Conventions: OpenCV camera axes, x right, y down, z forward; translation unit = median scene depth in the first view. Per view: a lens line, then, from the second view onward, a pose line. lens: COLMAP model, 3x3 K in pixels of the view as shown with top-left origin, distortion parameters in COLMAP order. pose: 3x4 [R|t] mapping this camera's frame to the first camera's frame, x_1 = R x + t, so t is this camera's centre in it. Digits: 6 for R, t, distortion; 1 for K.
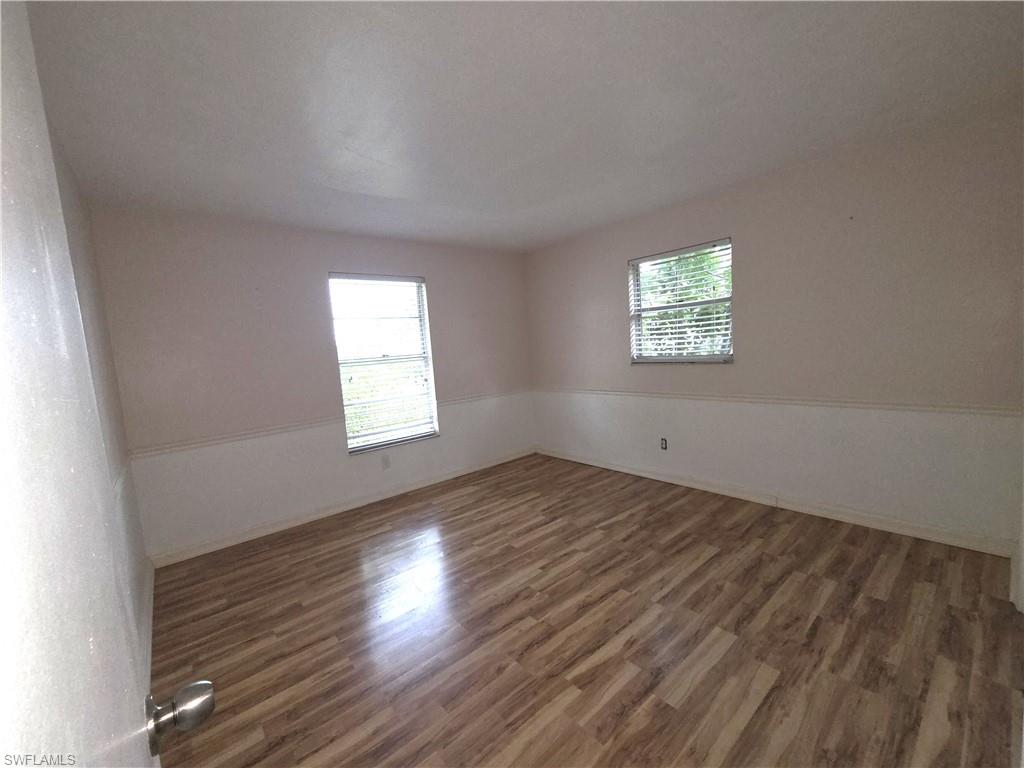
lens RADIAL K [[417.5, 0, 512.0], [0, 417.5, 386.1], [0, 0, 1]] dist [-0.000663, -0.000050]
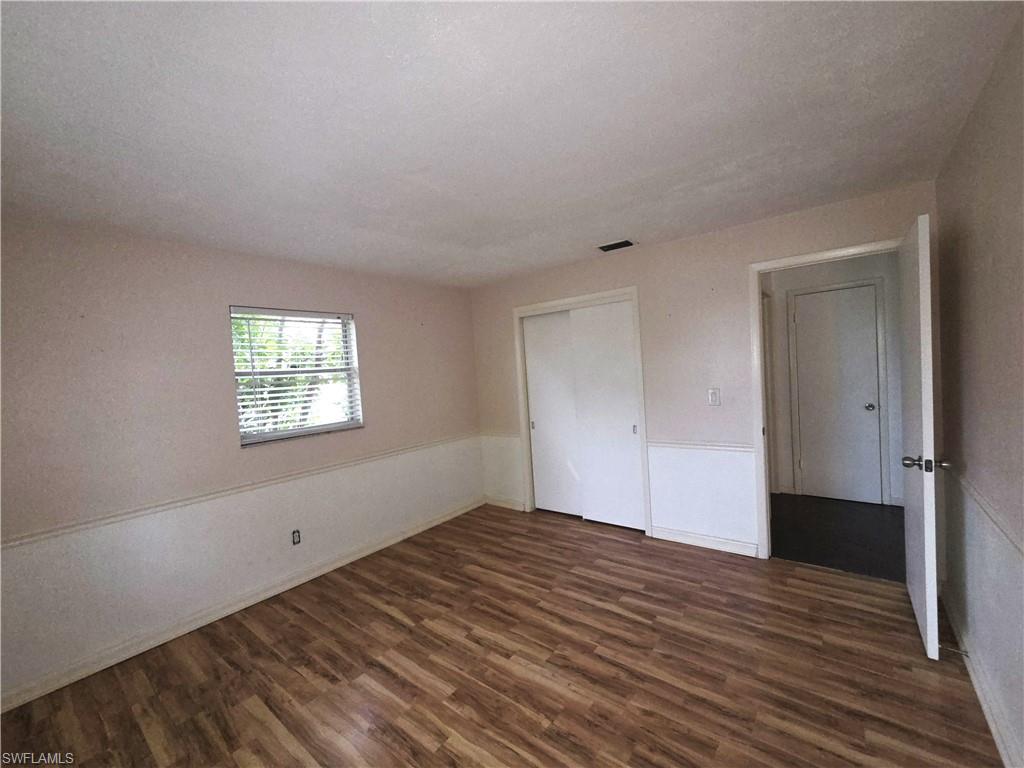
lens RADIAL K [[417.5, 0, 512.0], [0, 417.5, 386.1], [0, 0, 1]] dist [-0.000663, -0.000050]
pose [[-0.187601, 0.045187, 0.981205, -0.754571], [0.177736, 0.984013, -0.011334, -0.096432], [-0.966031, 0.172269, -0.192633, 0.999448]]
